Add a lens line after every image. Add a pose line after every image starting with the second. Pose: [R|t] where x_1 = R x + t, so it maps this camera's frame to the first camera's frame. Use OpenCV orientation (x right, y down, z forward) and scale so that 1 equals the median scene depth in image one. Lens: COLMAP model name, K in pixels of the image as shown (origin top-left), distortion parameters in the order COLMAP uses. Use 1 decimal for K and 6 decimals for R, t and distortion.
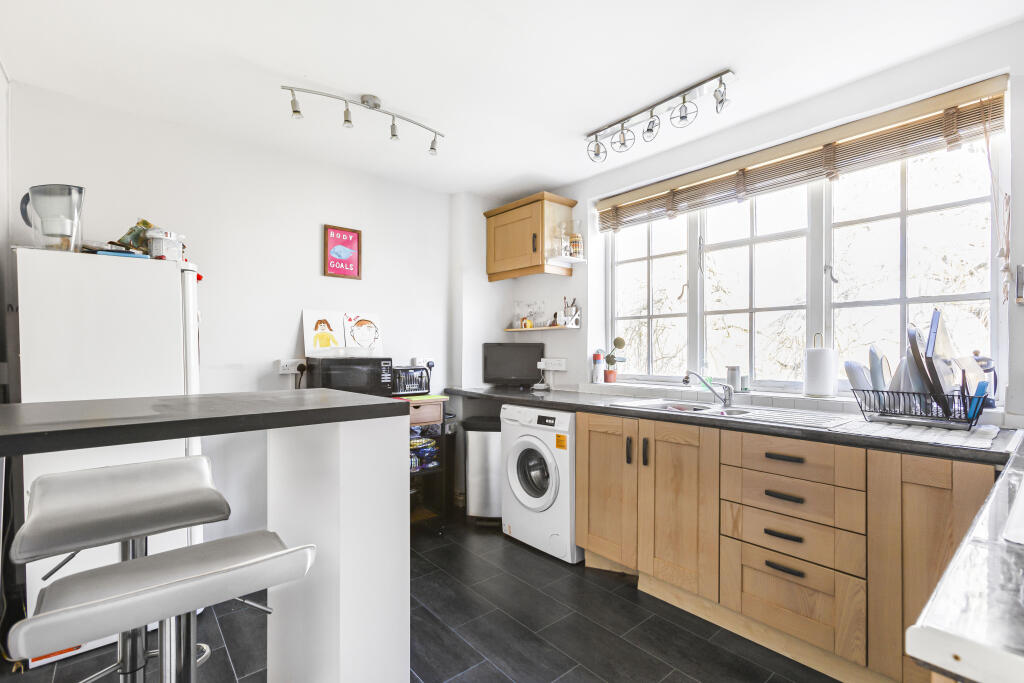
lens RADIAL K [[464.2, 0, 517.2], [0, 464.2, 357.7], [0, 0, 1]] dist [-0.015001, 0.013462]
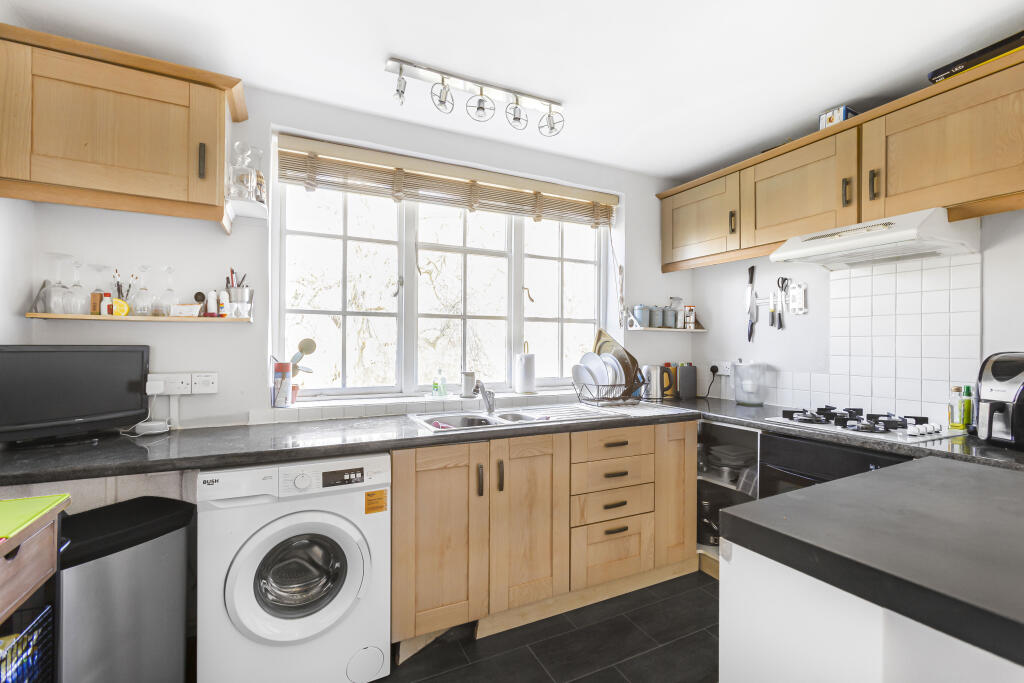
lens RADIAL K [[463.8, 0, 514.0], [0, 463.8, 348.6], [0, 0, 1]] dist [-0.032003, 0.013532]
pose [[0.244740, -0.007298, 0.969561, -0.478276], [0.009665, 0.999940, 0.005087, -0.035590], [-0.969540, 0.008125, 0.244796, 0.639253]]
